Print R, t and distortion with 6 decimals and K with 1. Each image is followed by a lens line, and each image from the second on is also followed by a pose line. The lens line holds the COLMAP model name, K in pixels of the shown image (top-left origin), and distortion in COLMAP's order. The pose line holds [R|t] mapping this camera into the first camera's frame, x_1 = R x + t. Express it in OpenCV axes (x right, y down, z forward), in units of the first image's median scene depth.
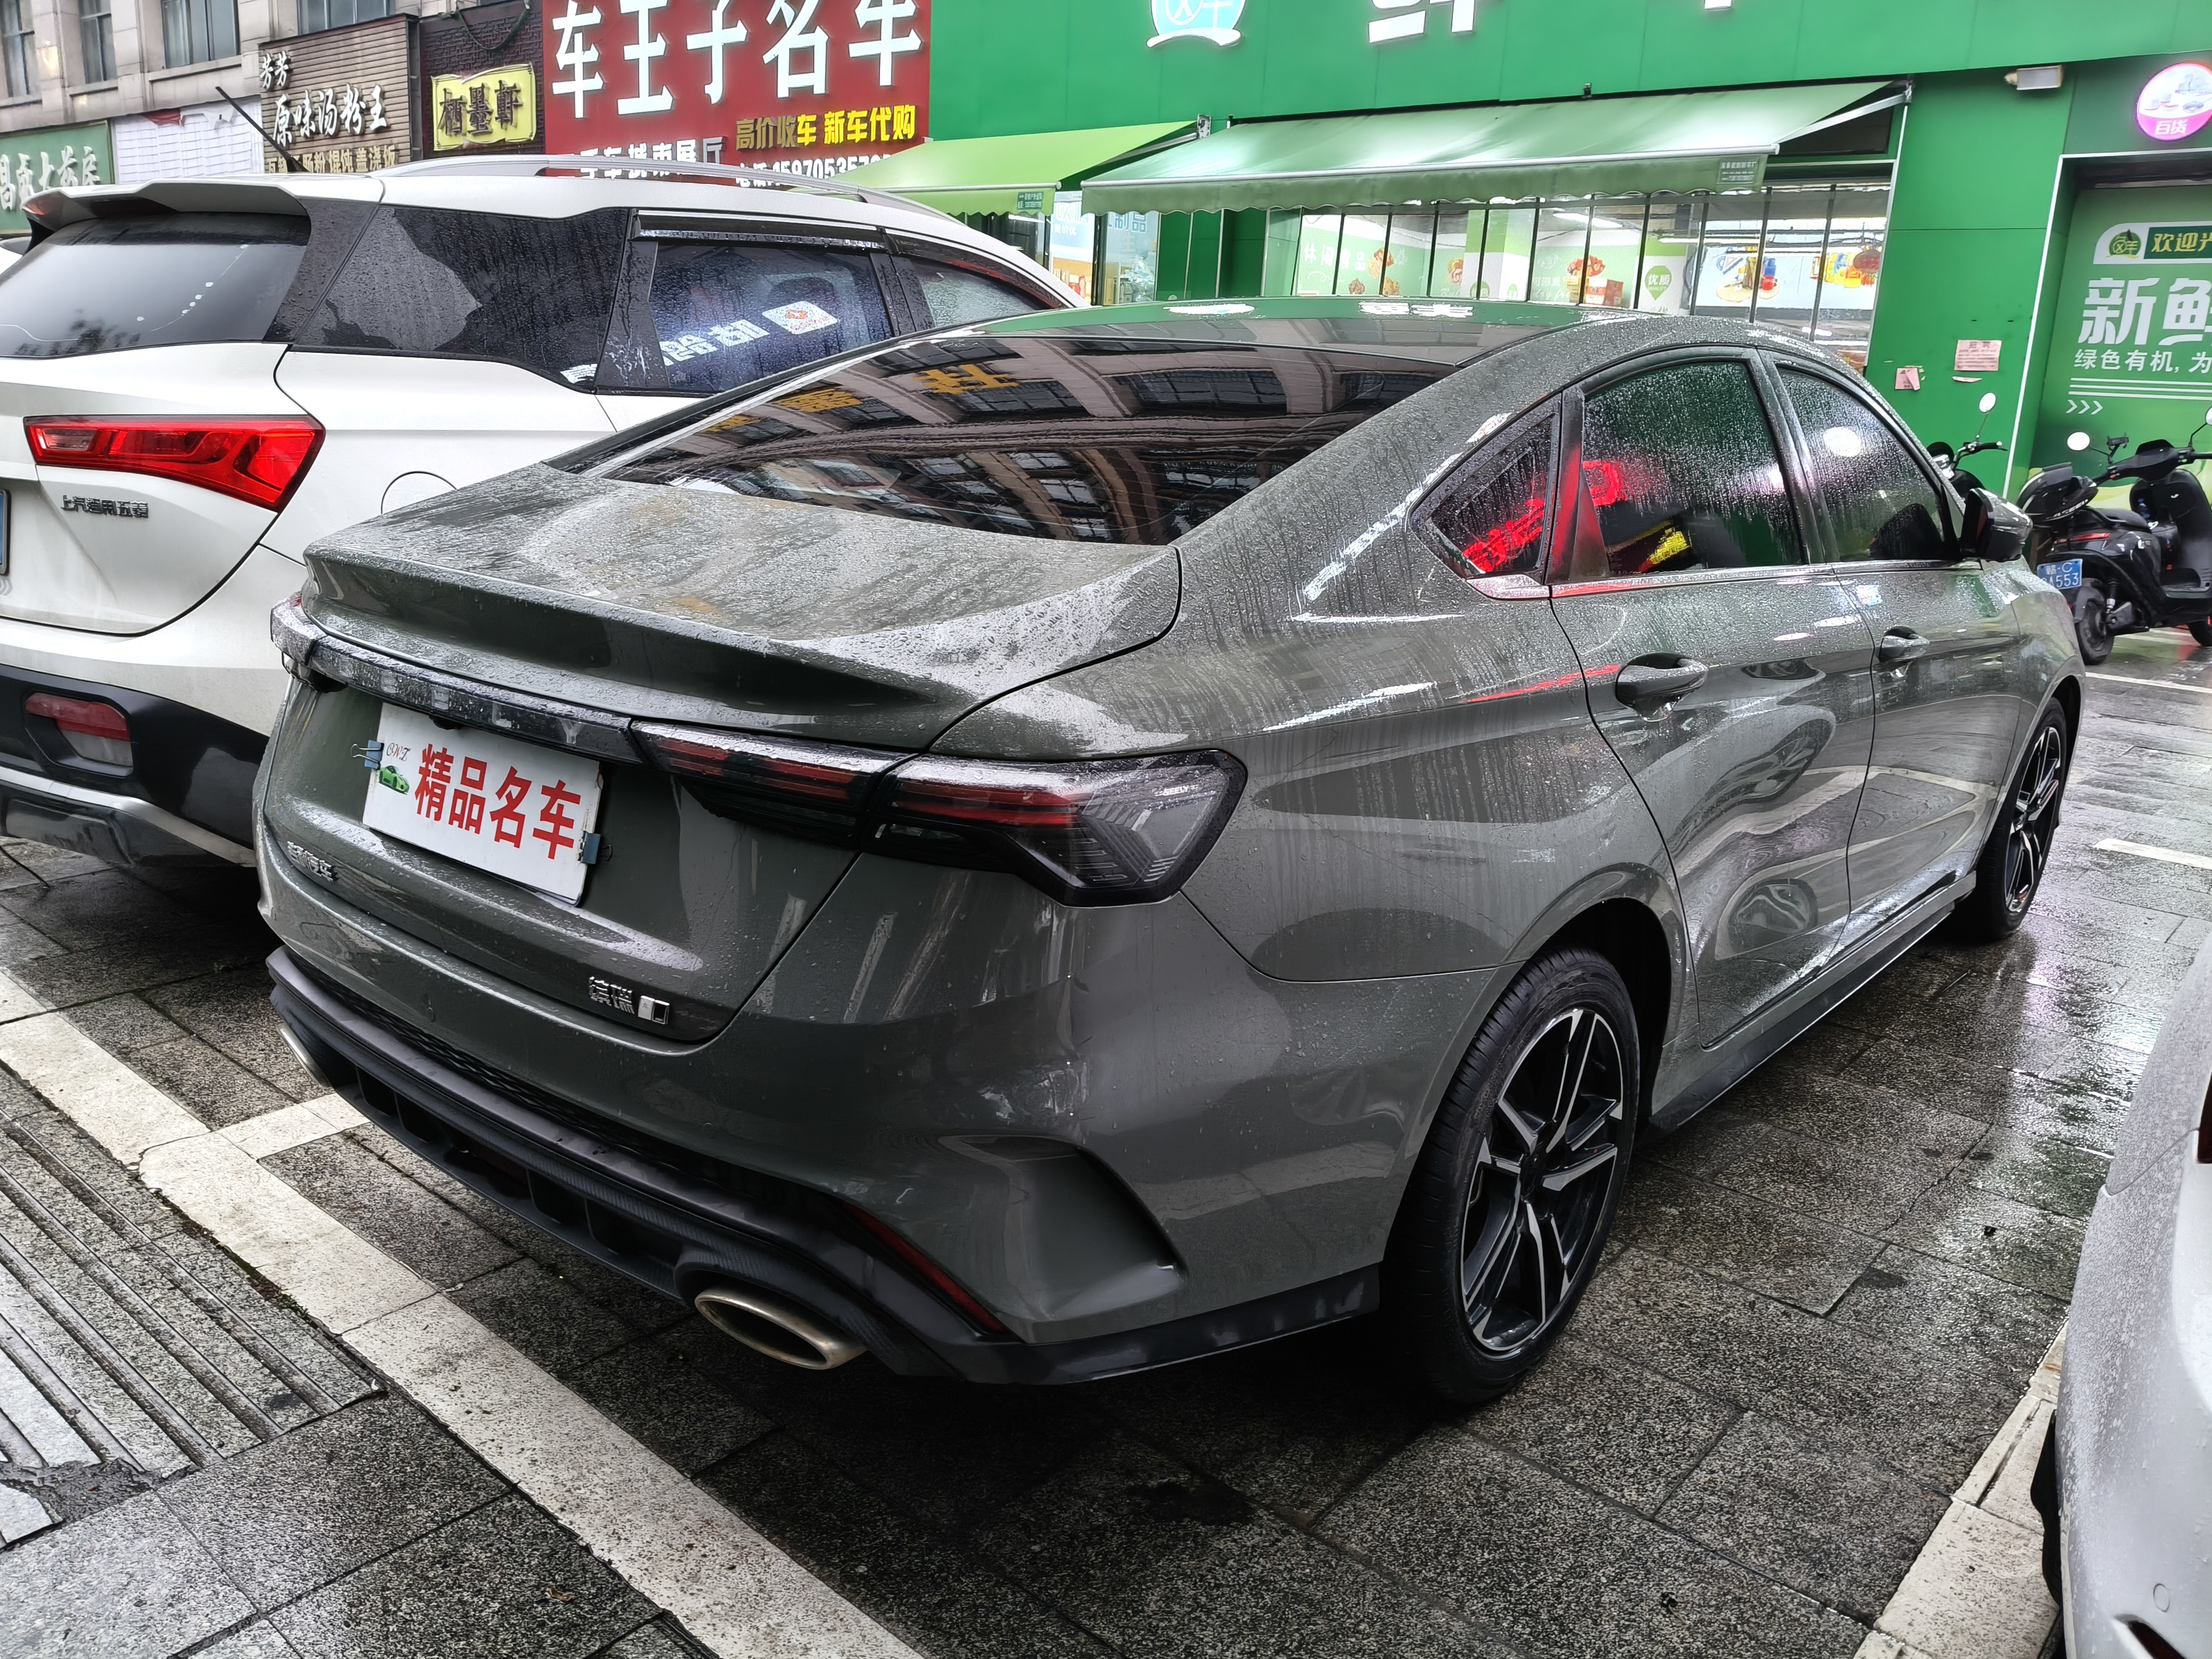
lens RADIAL K [[1806.6, 0, 1106.0], [0, 1806.6, 829.5], [0, 0, 1]] dist [0.036274, -0.075792]
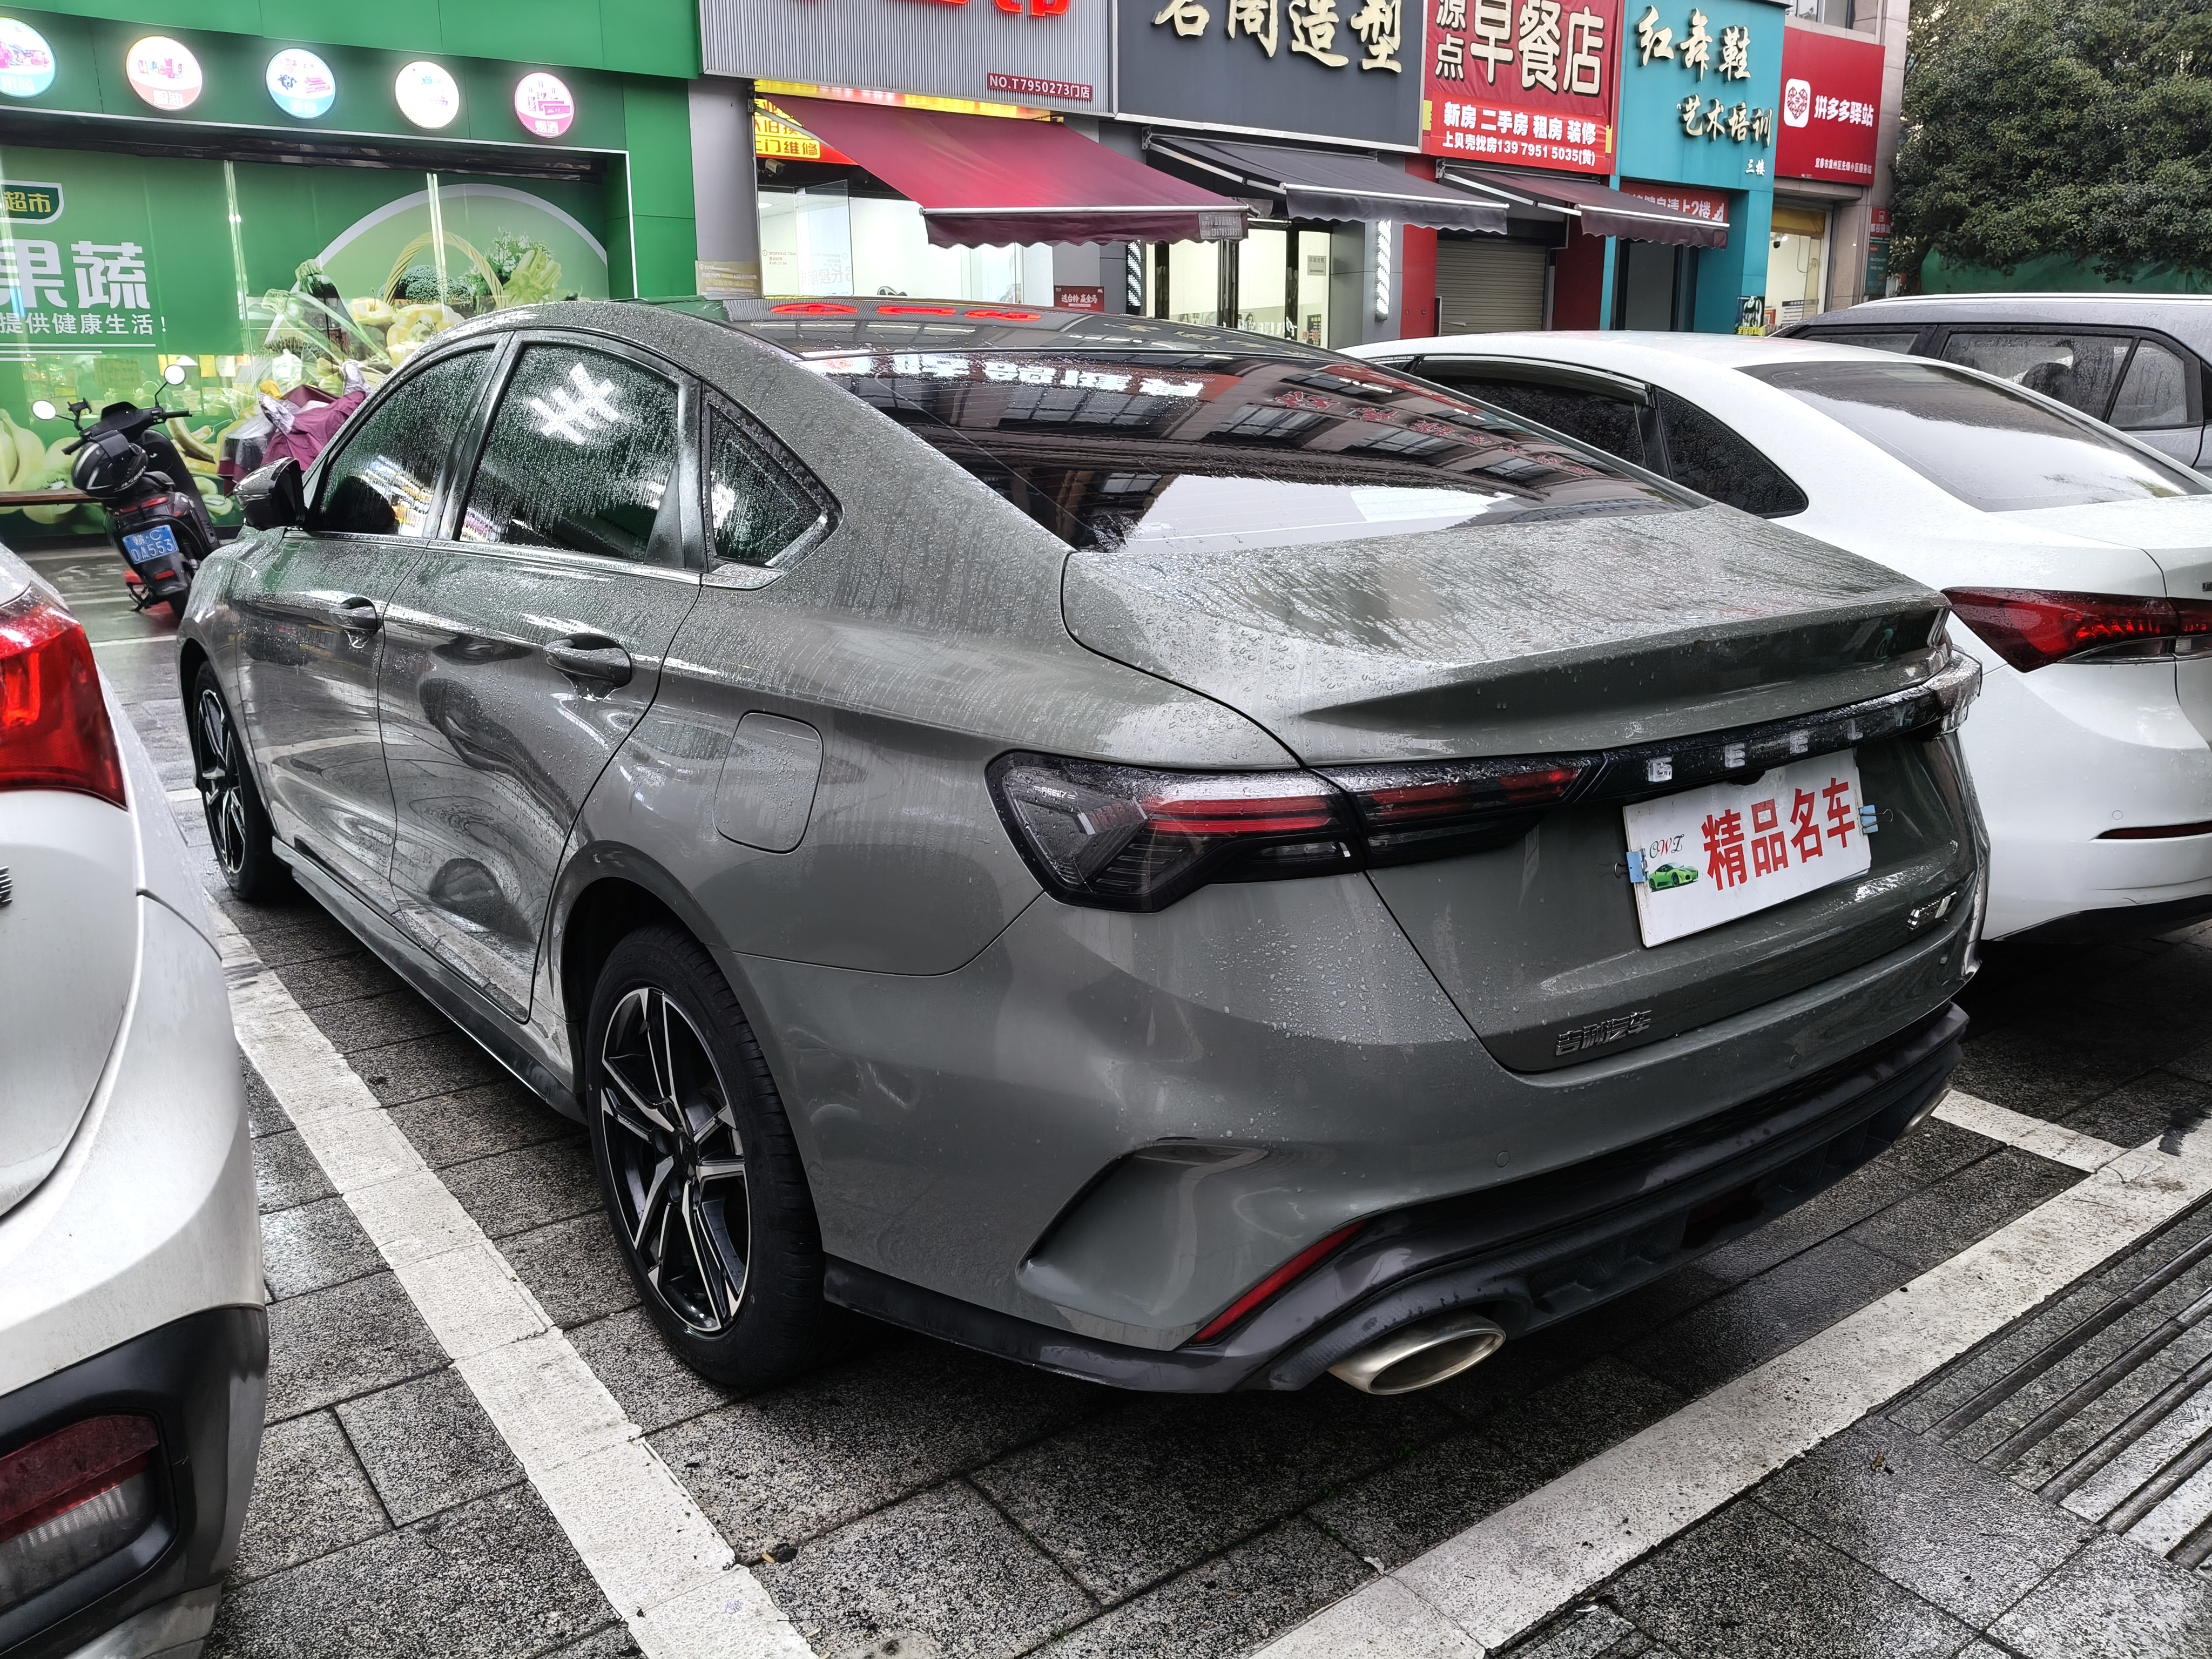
lens RADIAL K [[1806.6, 0, 1106.0], [0, 1806.6, 829.5], [0, 0, 1]] dist [0.036274, -0.075792]
pose [[0.156787, -0.281318, 0.946720, -1.328679], [0.250258, 0.938607, 0.237461, -0.345306], [-0.955400, 0.199694, 0.217563, 1.111930]]
